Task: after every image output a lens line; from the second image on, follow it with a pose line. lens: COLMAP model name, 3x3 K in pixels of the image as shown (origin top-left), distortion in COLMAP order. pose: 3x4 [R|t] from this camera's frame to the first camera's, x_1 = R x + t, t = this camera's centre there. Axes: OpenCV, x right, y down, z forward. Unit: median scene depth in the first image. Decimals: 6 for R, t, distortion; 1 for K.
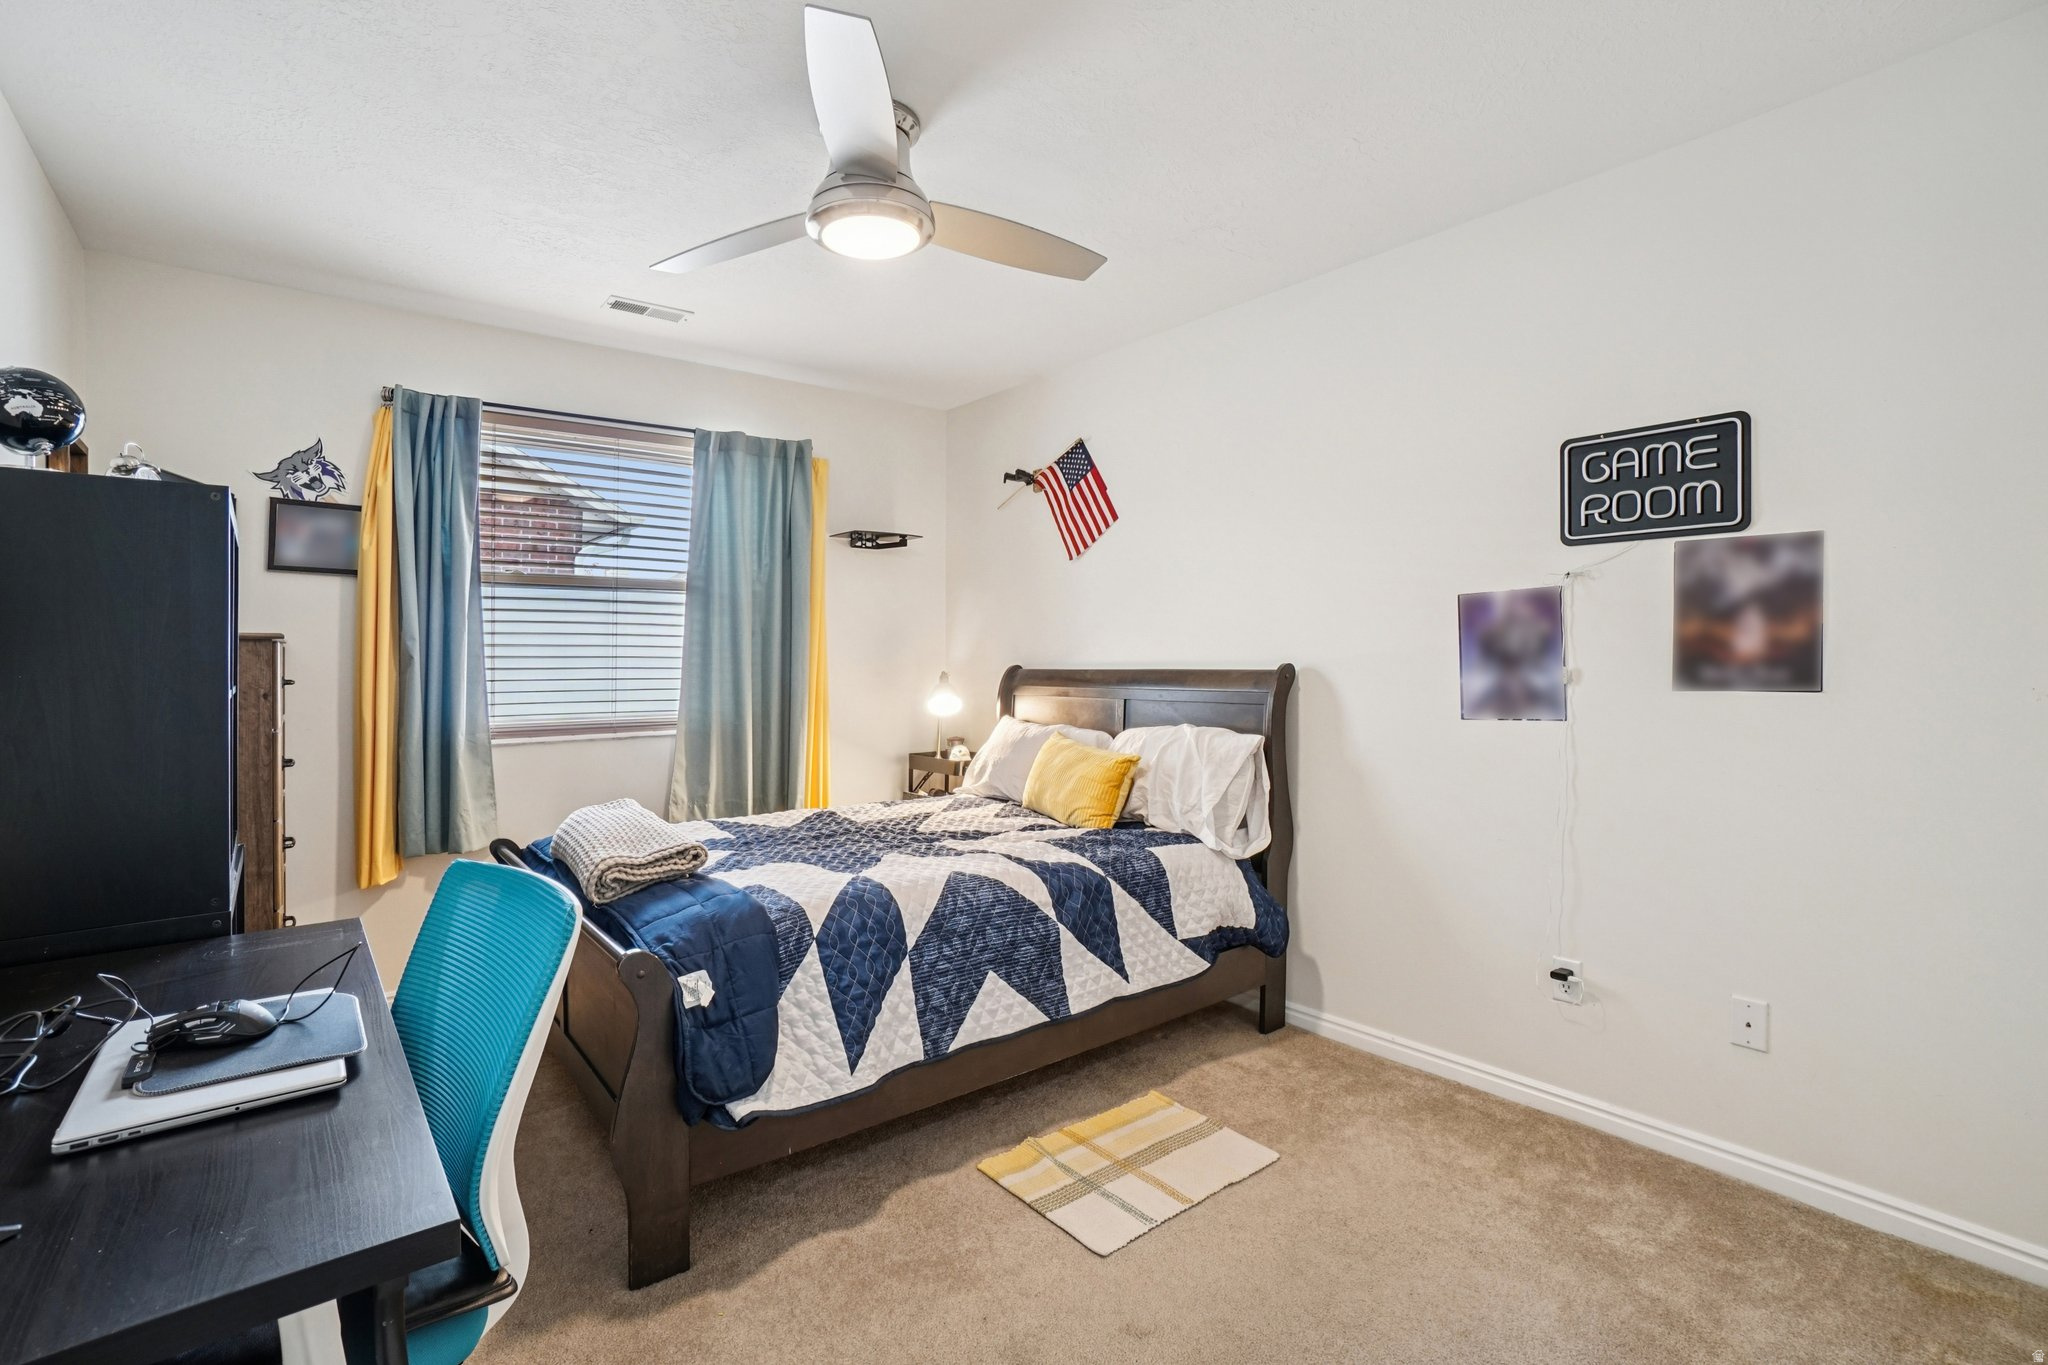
lens RADIAL K [[920.1, 0, 998.3], [0, 920.1, 670.6], [0, 0, 1]] dist [-0.028391, 0.000429]
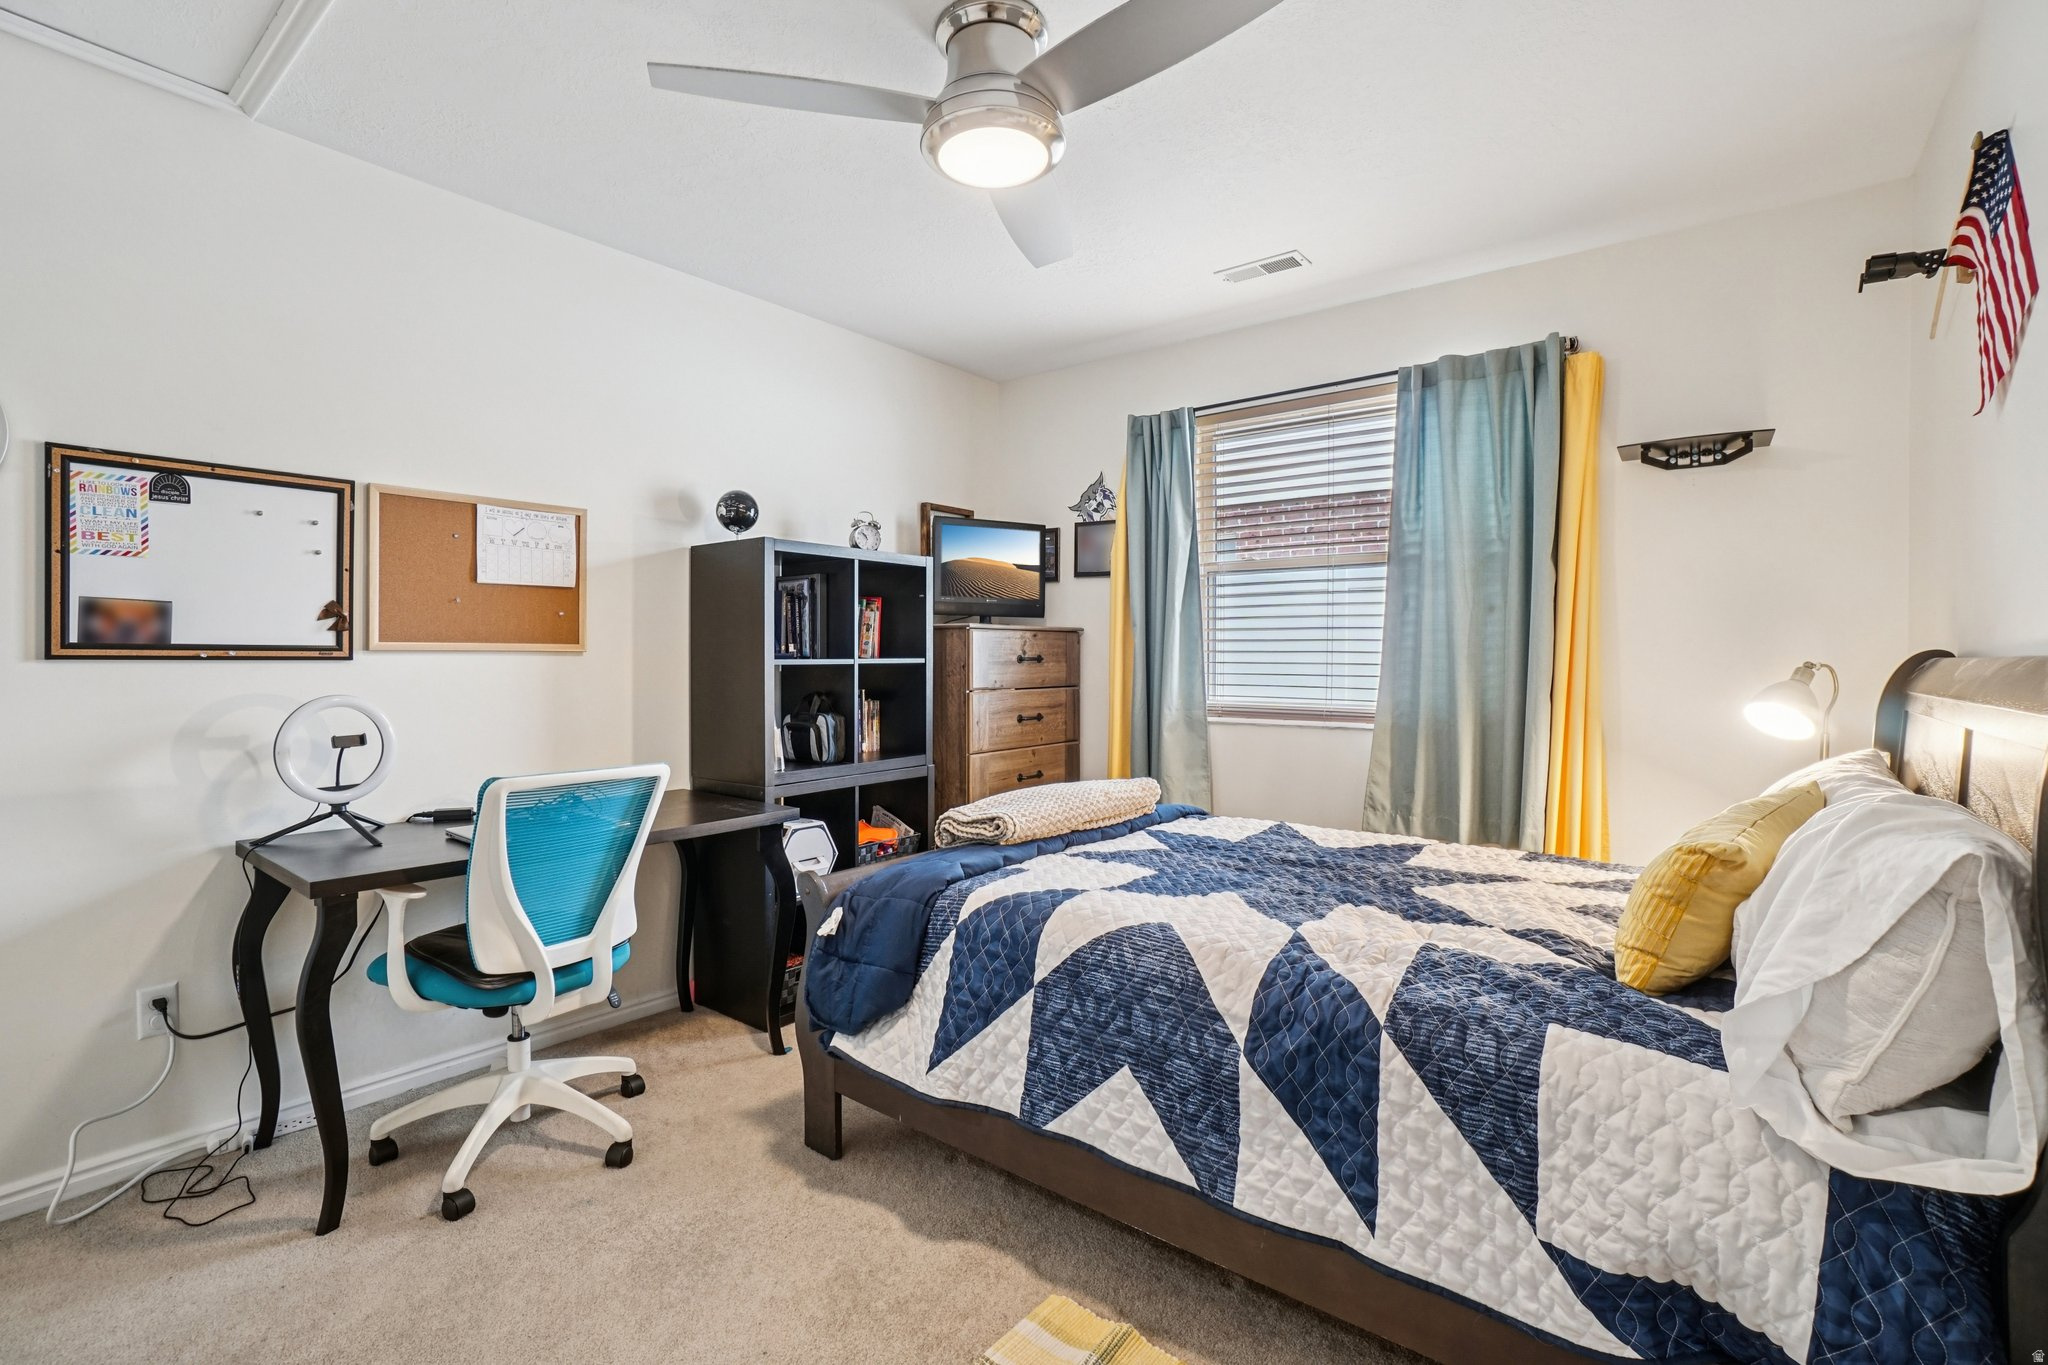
lens RADIAL K [[920.1, 0, 998.3], [0, 920.1, 670.6], [0, 0, 1]] dist [-0.028391, 0.000429]
pose [[0.236249, 0.022492, -0.971432, 0.596212], [-0.017189, 0.999672, 0.018966, 0.005756], [0.971541, 0.012217, 0.236558, 0.661706]]
